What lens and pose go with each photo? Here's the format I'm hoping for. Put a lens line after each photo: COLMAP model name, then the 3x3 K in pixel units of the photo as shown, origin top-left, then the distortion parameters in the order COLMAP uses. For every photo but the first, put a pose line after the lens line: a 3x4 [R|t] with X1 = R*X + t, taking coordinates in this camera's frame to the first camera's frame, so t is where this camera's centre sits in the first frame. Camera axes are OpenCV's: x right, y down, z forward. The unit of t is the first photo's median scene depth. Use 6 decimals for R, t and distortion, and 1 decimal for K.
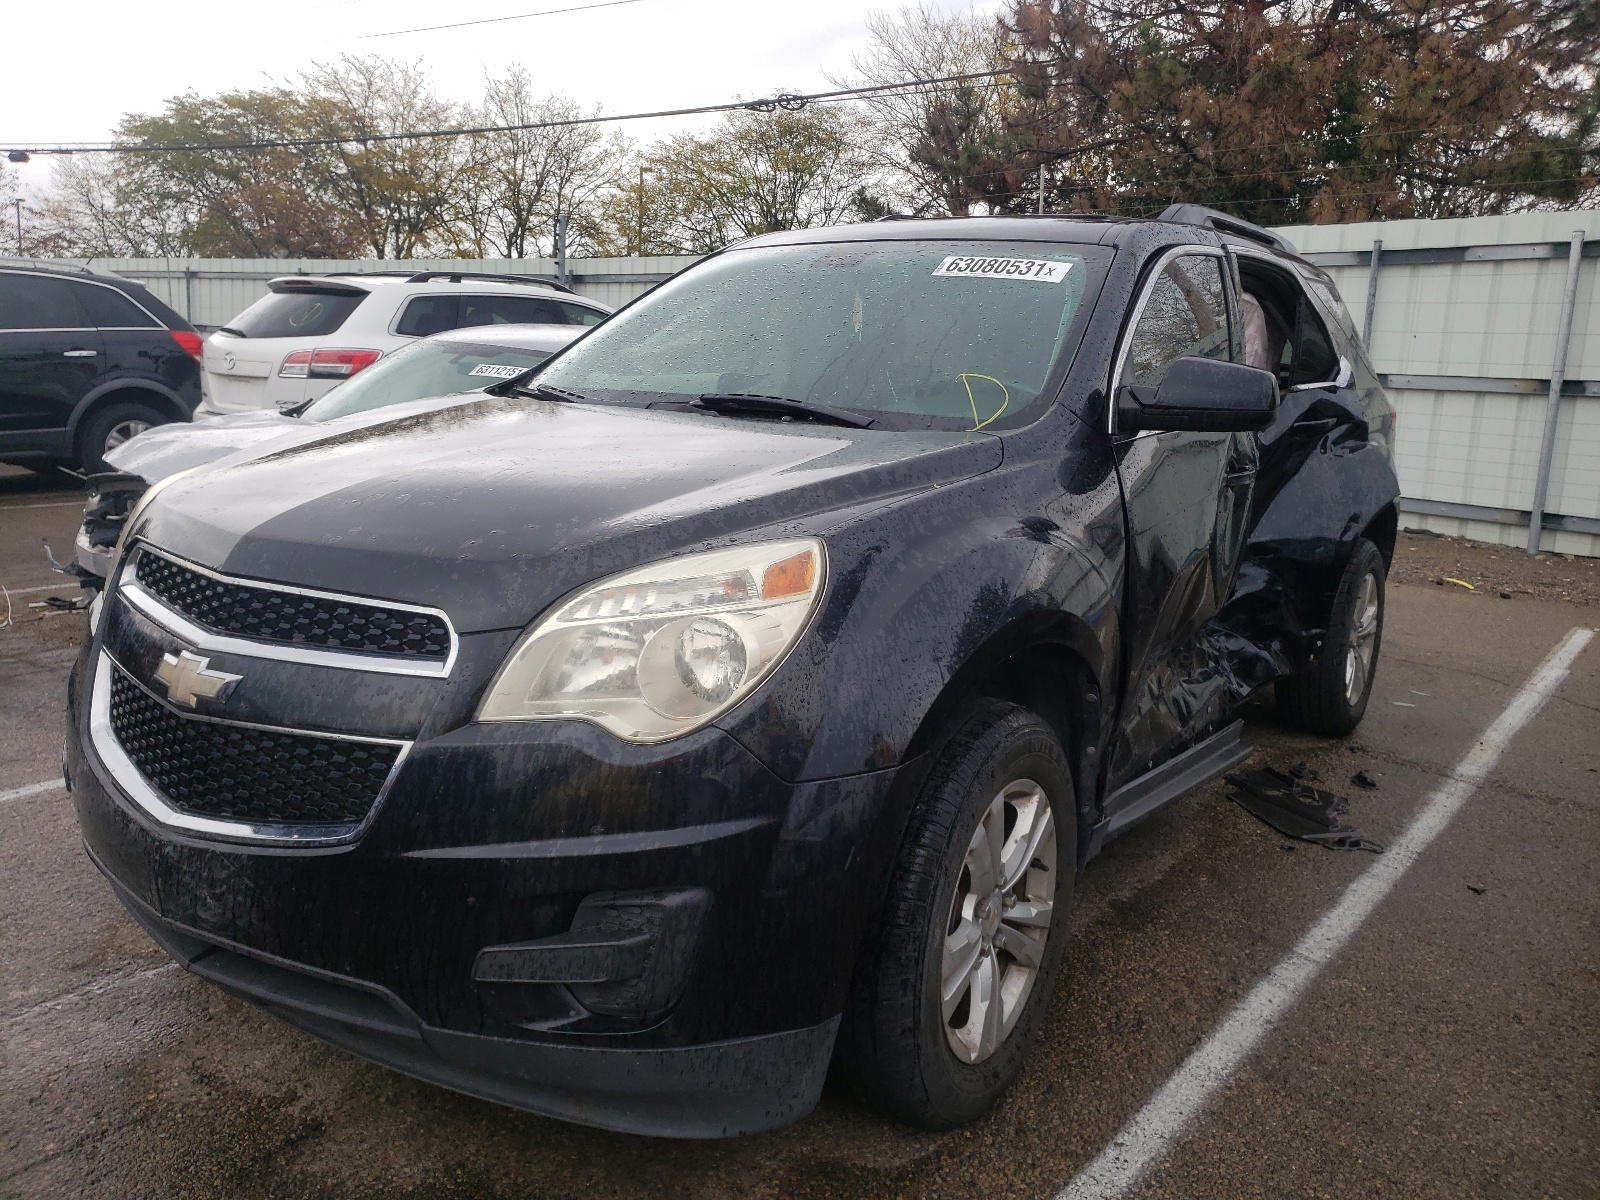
lens RADIAL K [[1220.0, 0, 803.7], [0, 1220.0, 581.0], [0, 0, 1]] dist [-0.007240, 0.039083]
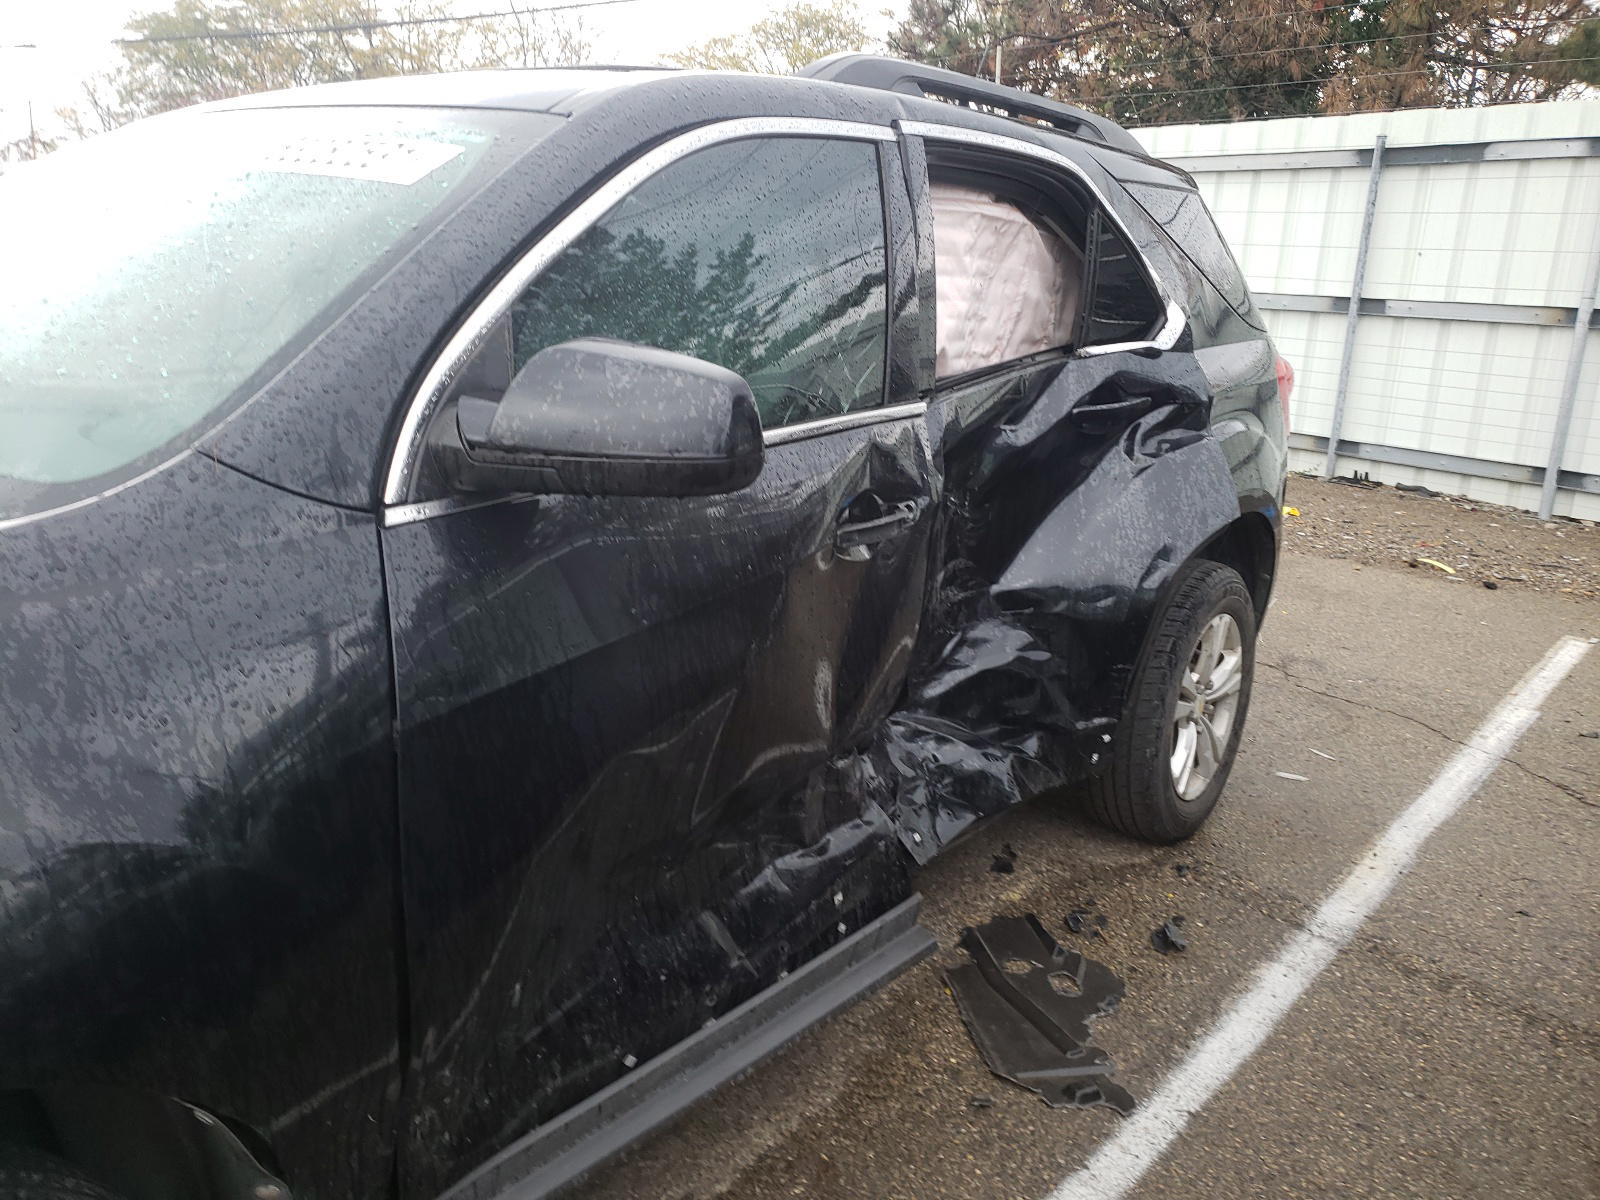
lens RADIAL K [[1218.4, 0, 800.0], [0, 1218.4, 600.0], [0, 0, 1]] dist [0.055737, -0.049292]
pose [[0.999452, 0.010989, -0.031213, 0.171209], [-0.008375, 0.996541, 0.082682, -0.049398], [0.032014, -0.082375, 0.996087, 0.205696]]
